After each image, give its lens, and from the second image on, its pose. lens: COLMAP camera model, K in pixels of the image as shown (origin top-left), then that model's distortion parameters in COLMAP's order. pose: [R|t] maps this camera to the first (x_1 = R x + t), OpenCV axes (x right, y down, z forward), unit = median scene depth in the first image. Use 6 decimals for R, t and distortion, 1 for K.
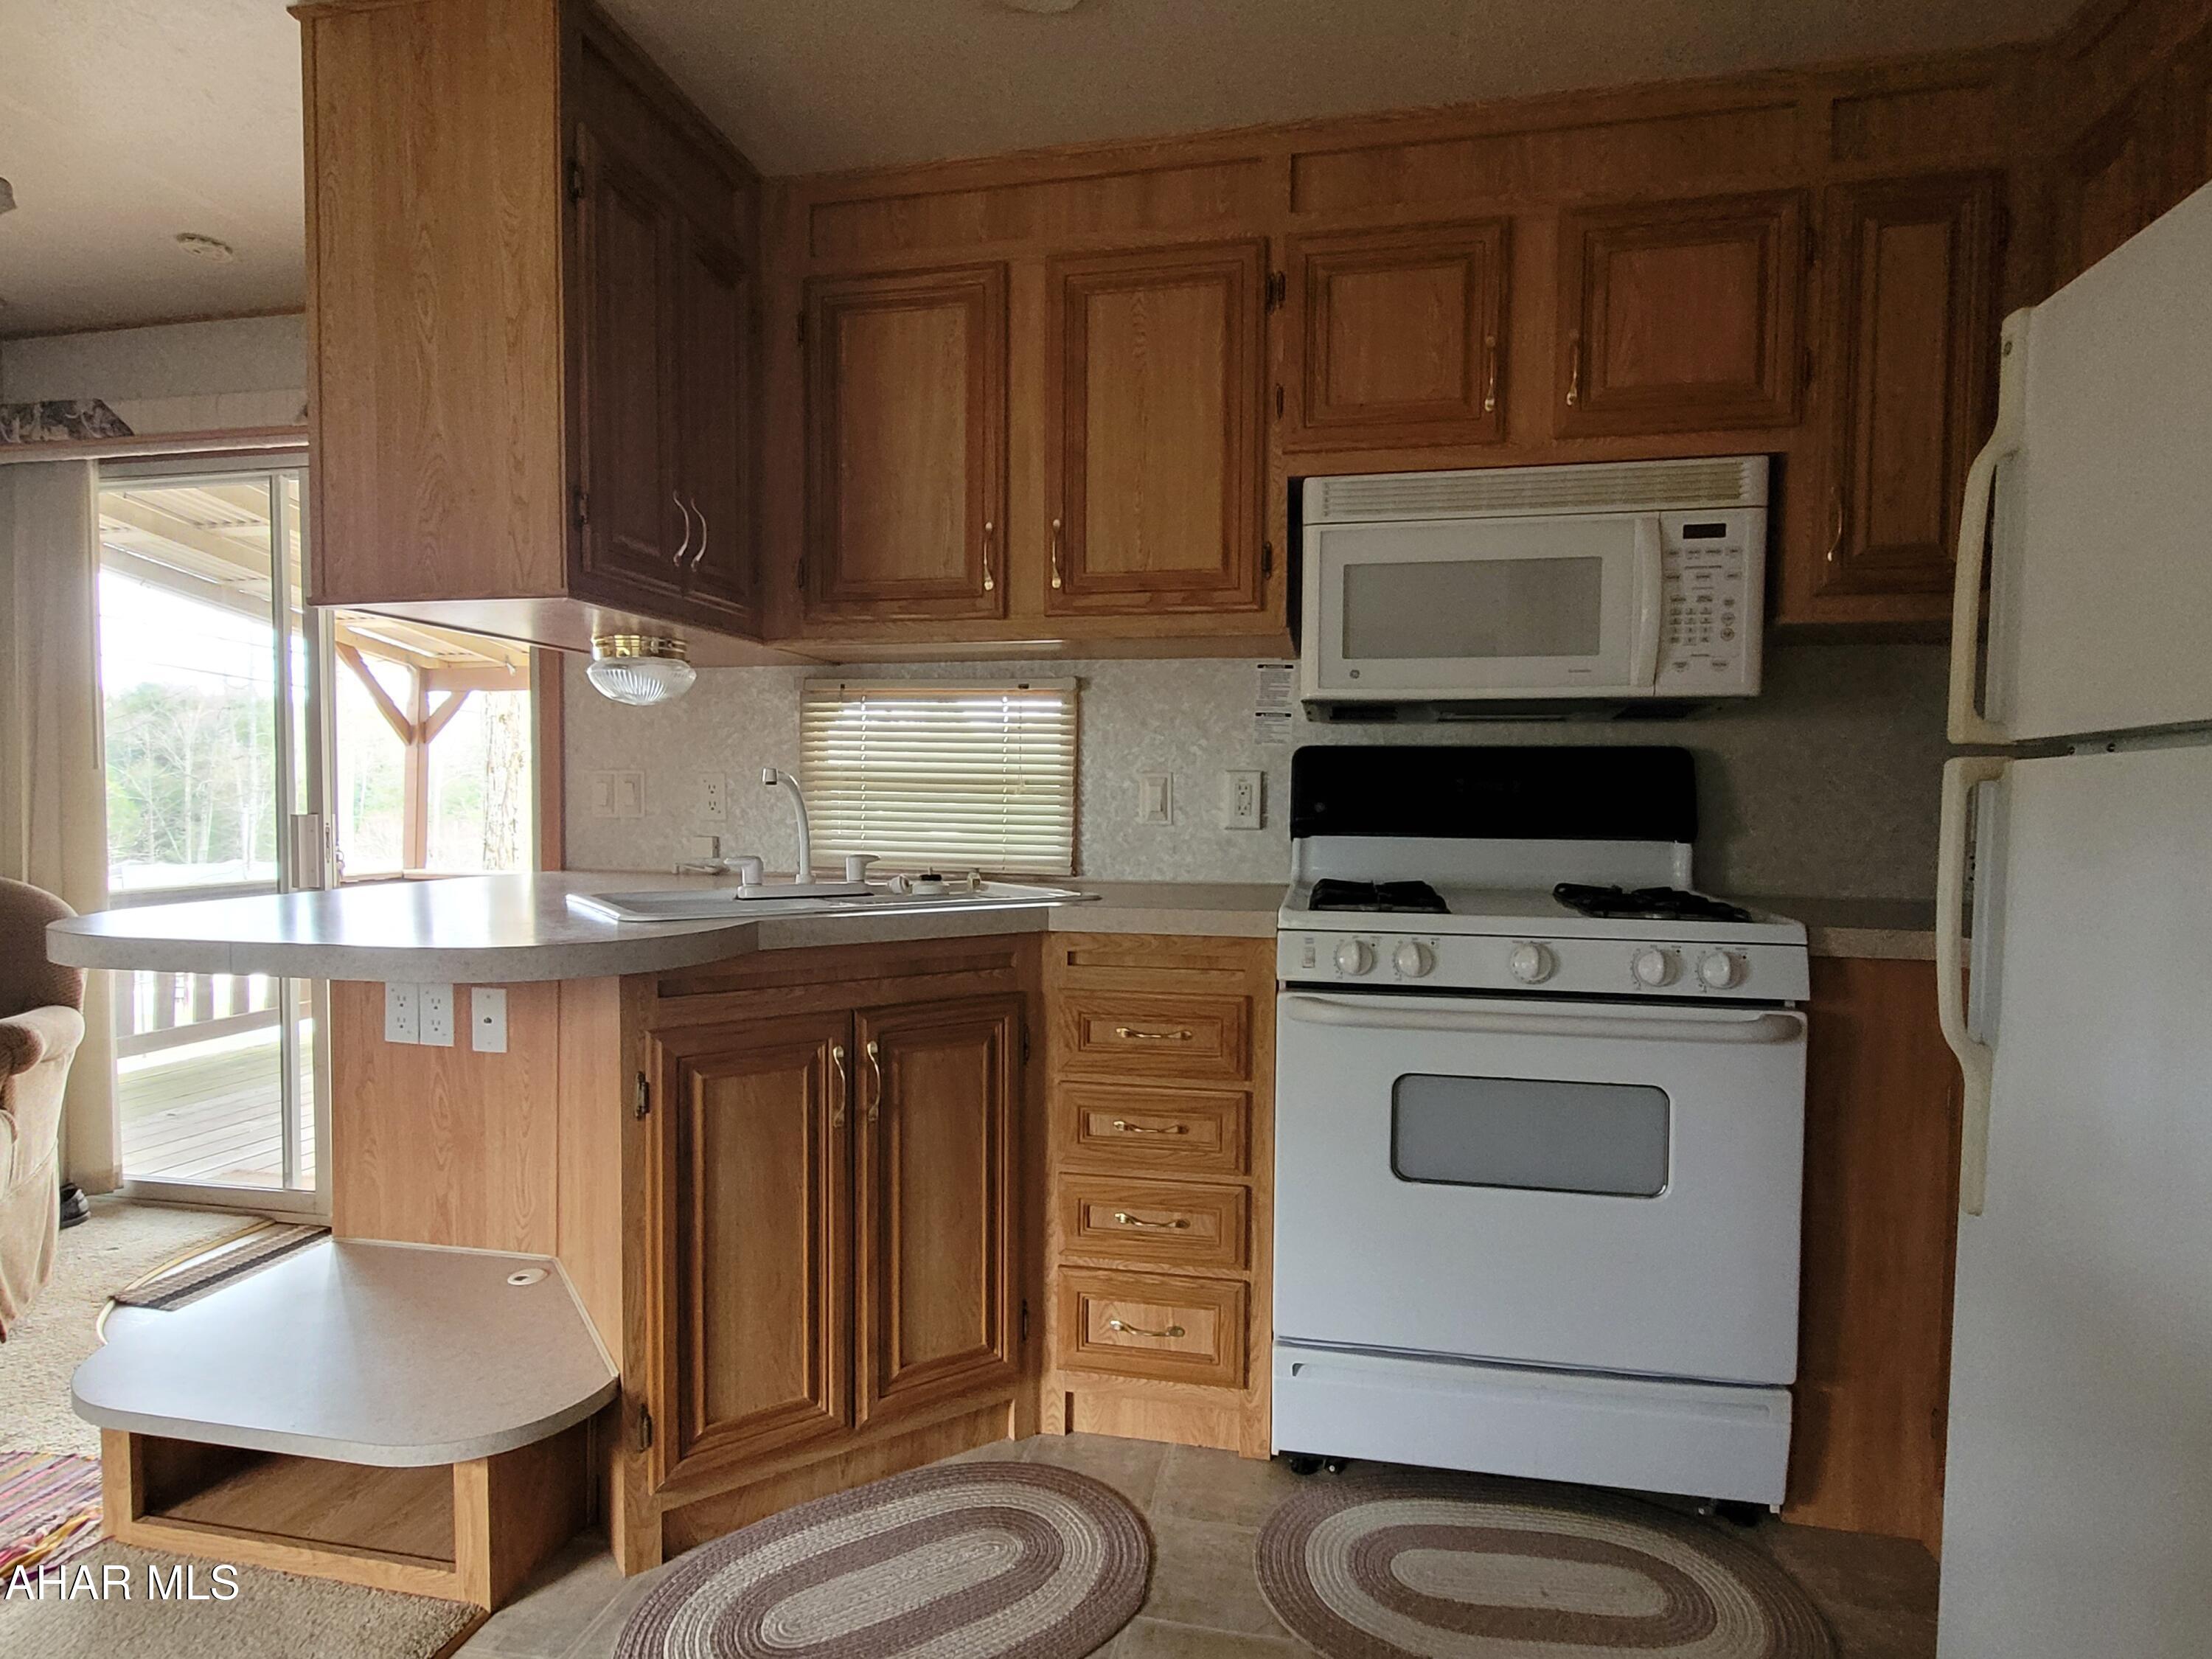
lens RADIAL K [[1184.3, 0, 1112.7], [0, 1184.3, 836.1], [0, 0, 1]] dist [0.002680, 0.000005]
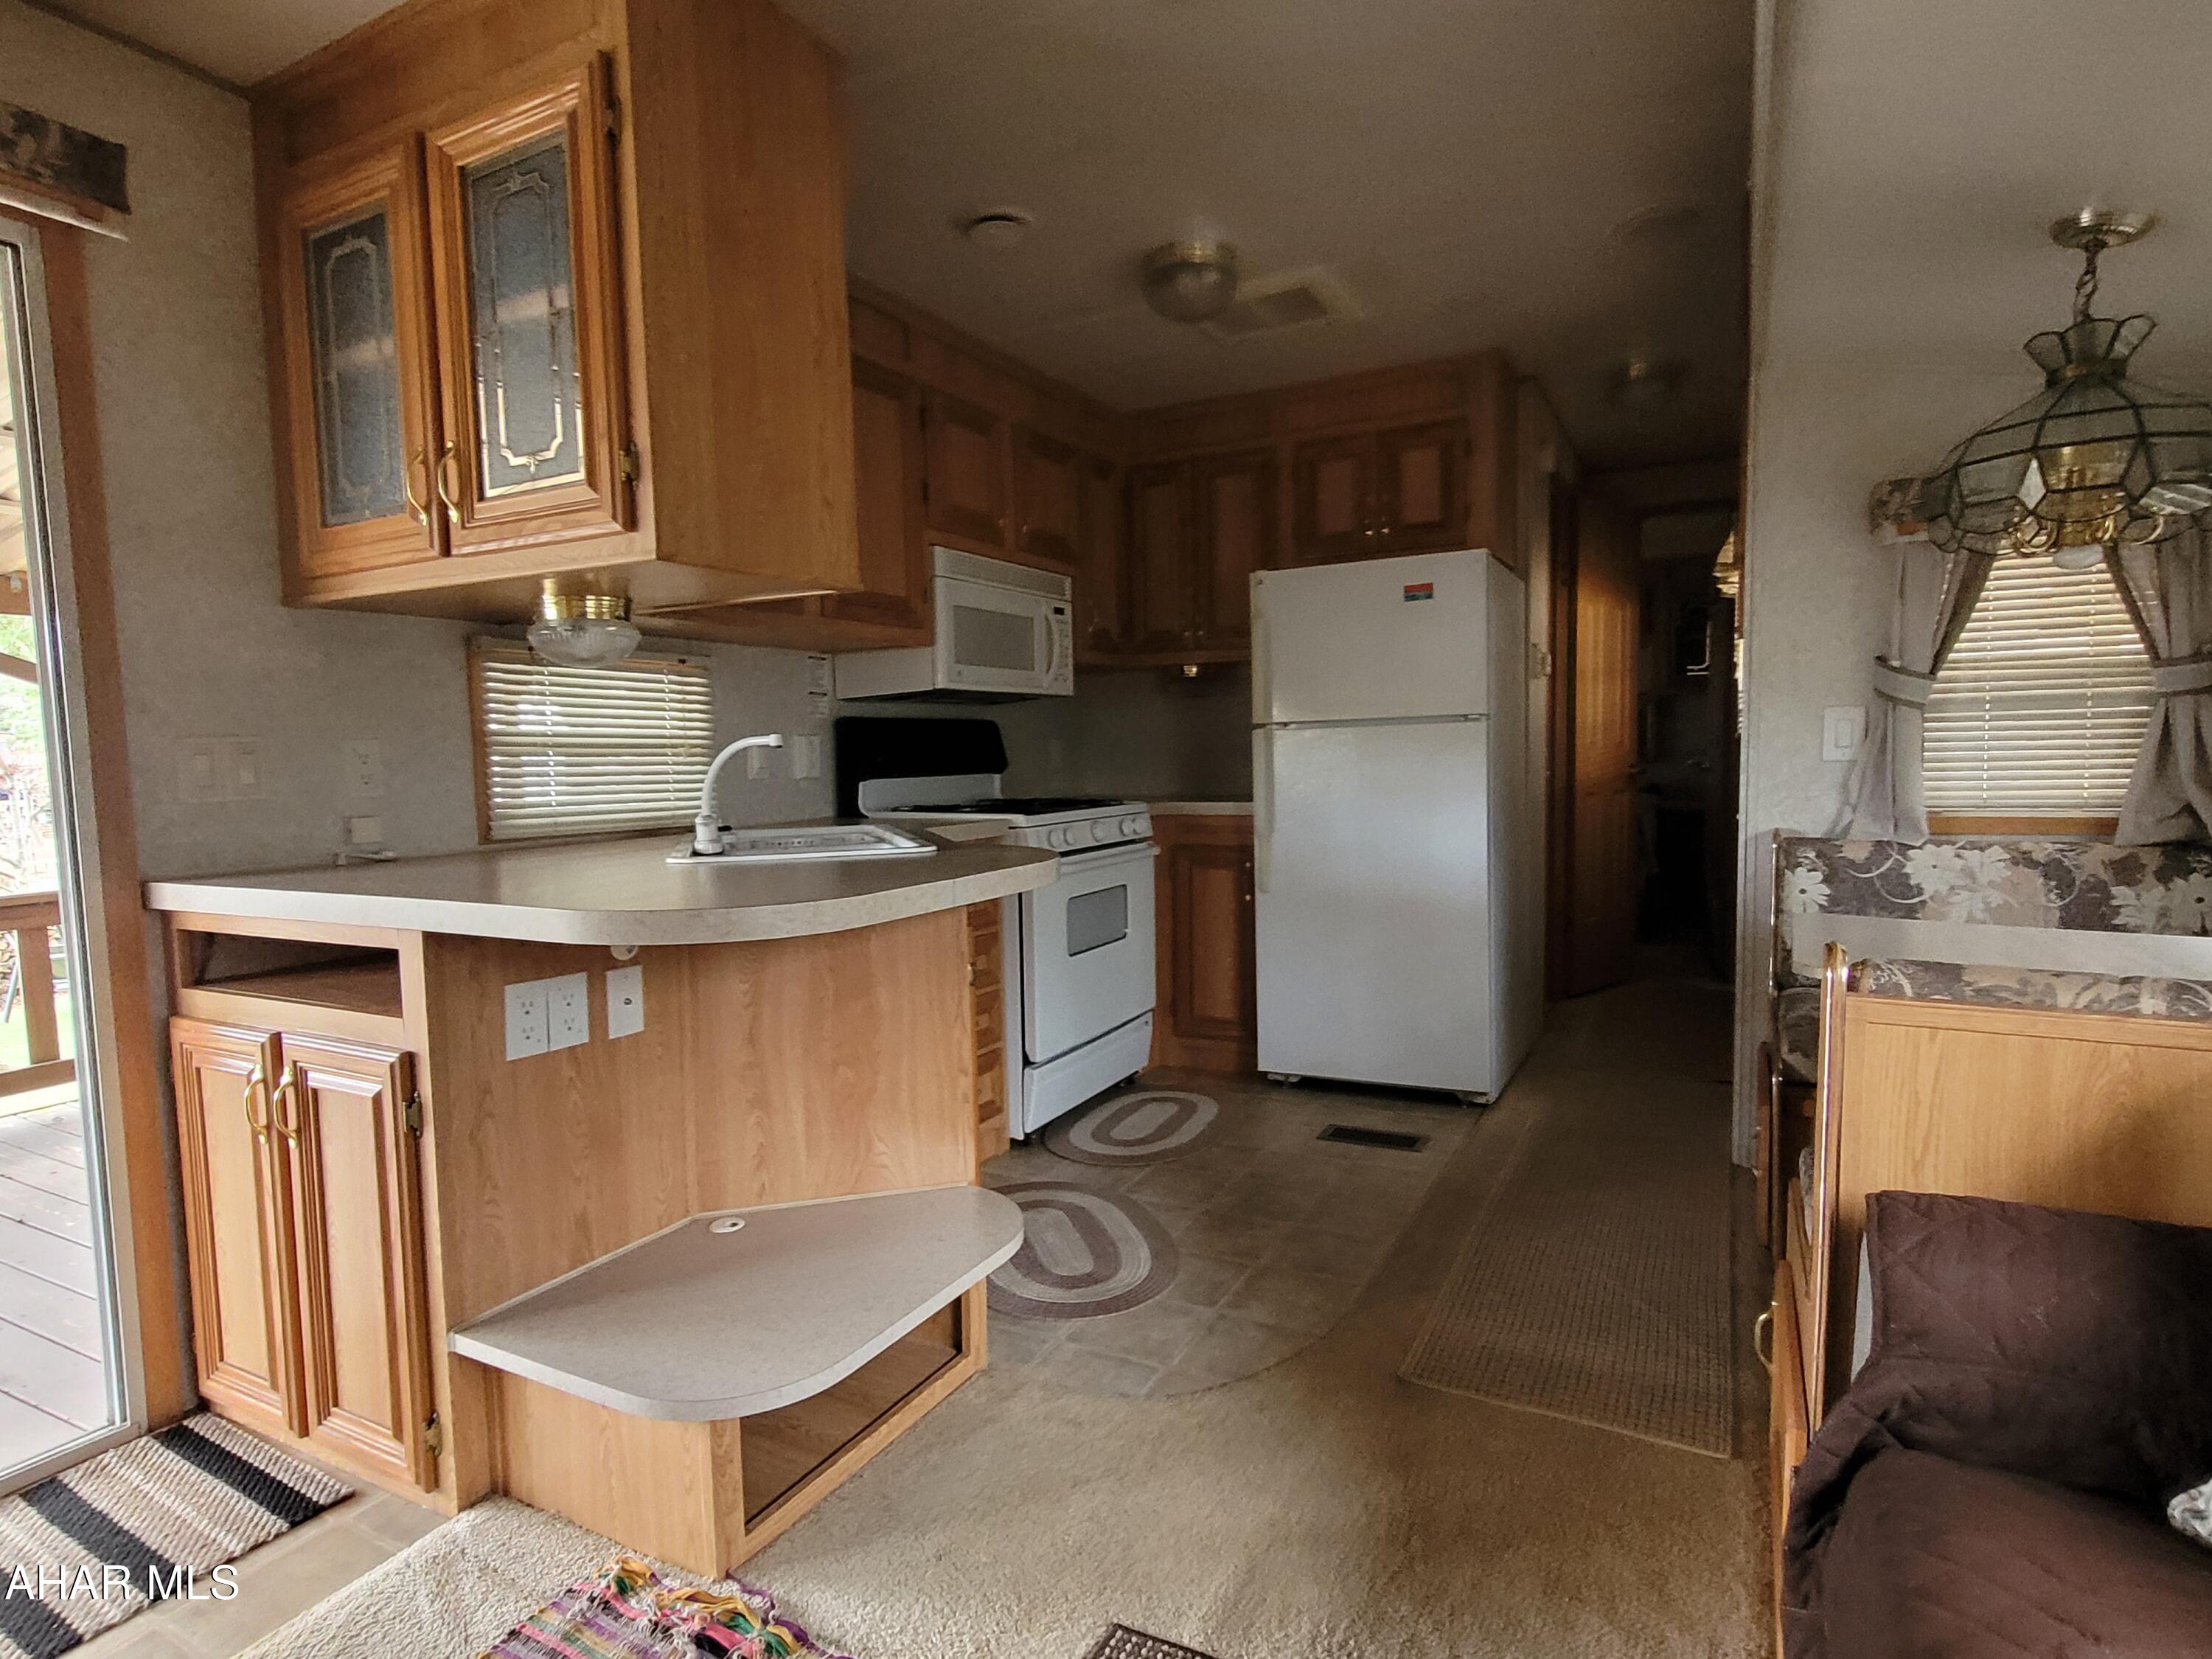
lens RADIAL K [[1184.3, 0, 1112.7], [0, 1184.3, 836.1], [0, 0, 1]] dist [0.002680, 0.000005]
pose [[0.279110, -0.083955, 0.956582, -1.297477], [0.055123, 0.995929, 0.071325, -0.021575], [-0.958676, 0.032823, 0.282601, 0.354164]]
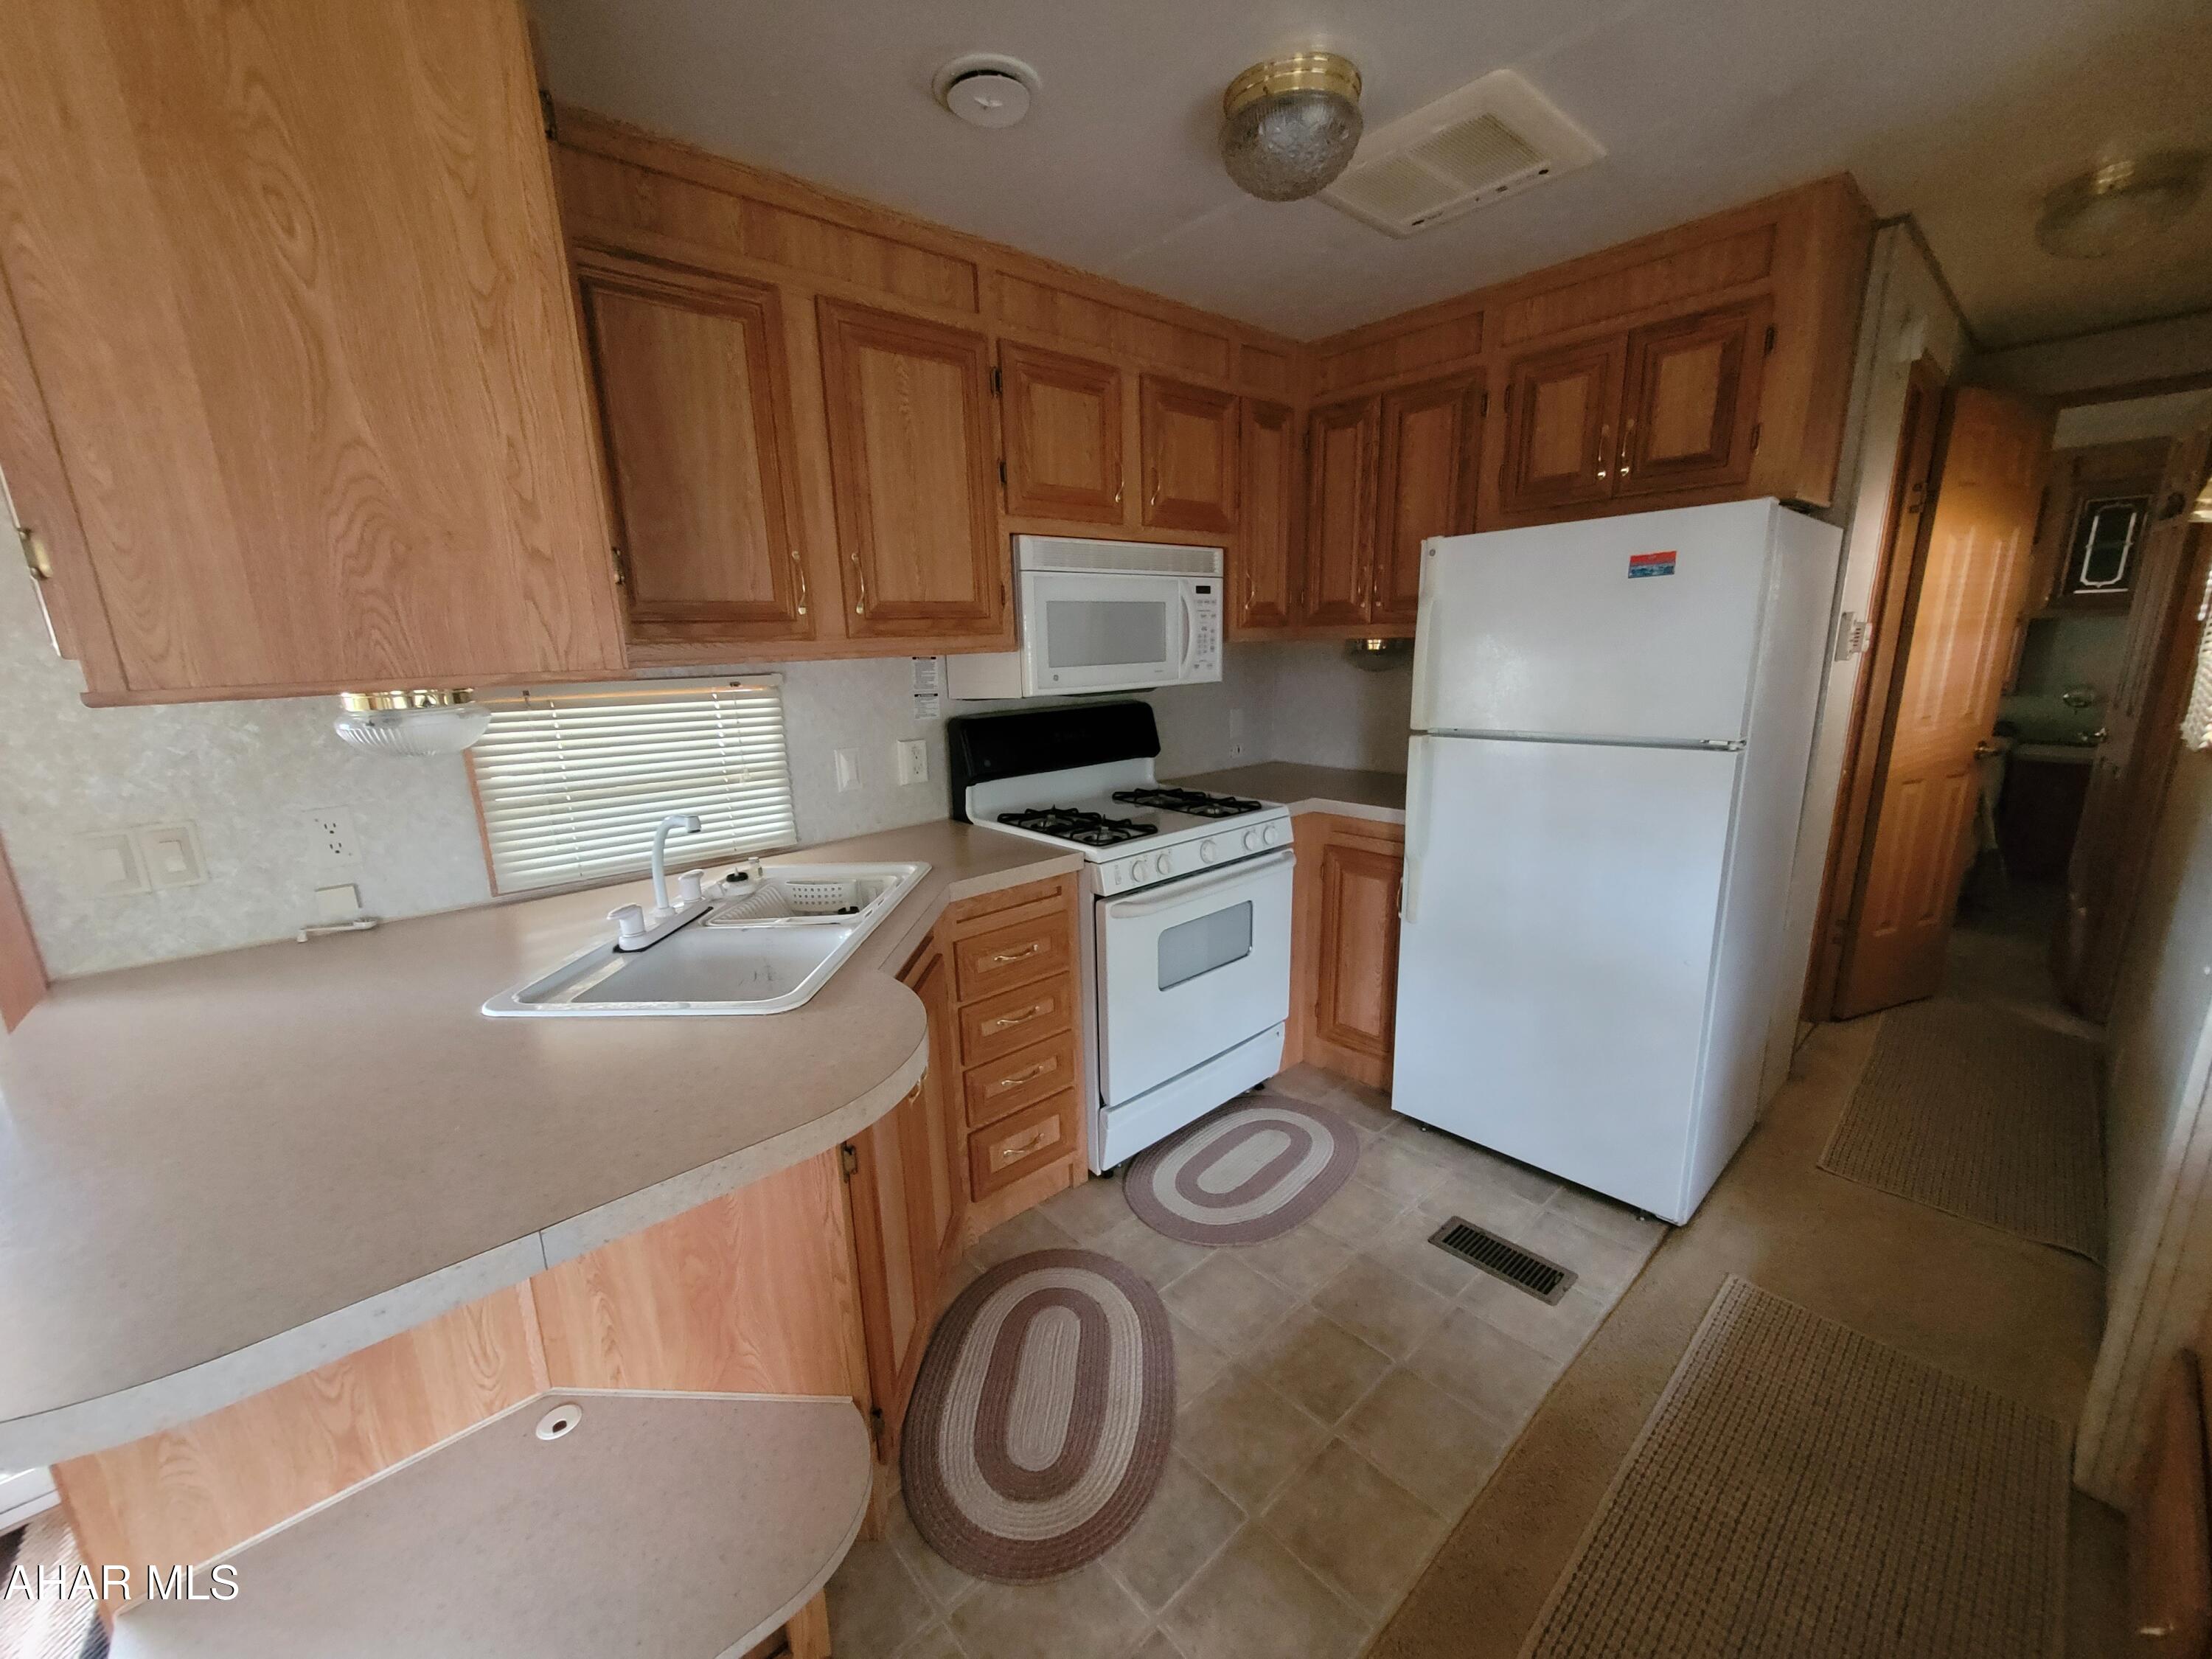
lens RADIAL K [[869.6, 0, 1101.6], [0, 869.6, 837.6], [0, 0, 1]] dist [0.003353, 0.000104]
pose [[0.599809, -0.203758, 0.773765, -0.636381], [0.057238, 0.975482, 0.212506, -0.170492], [-0.798094, -0.083174, 0.596765, 0.296554]]
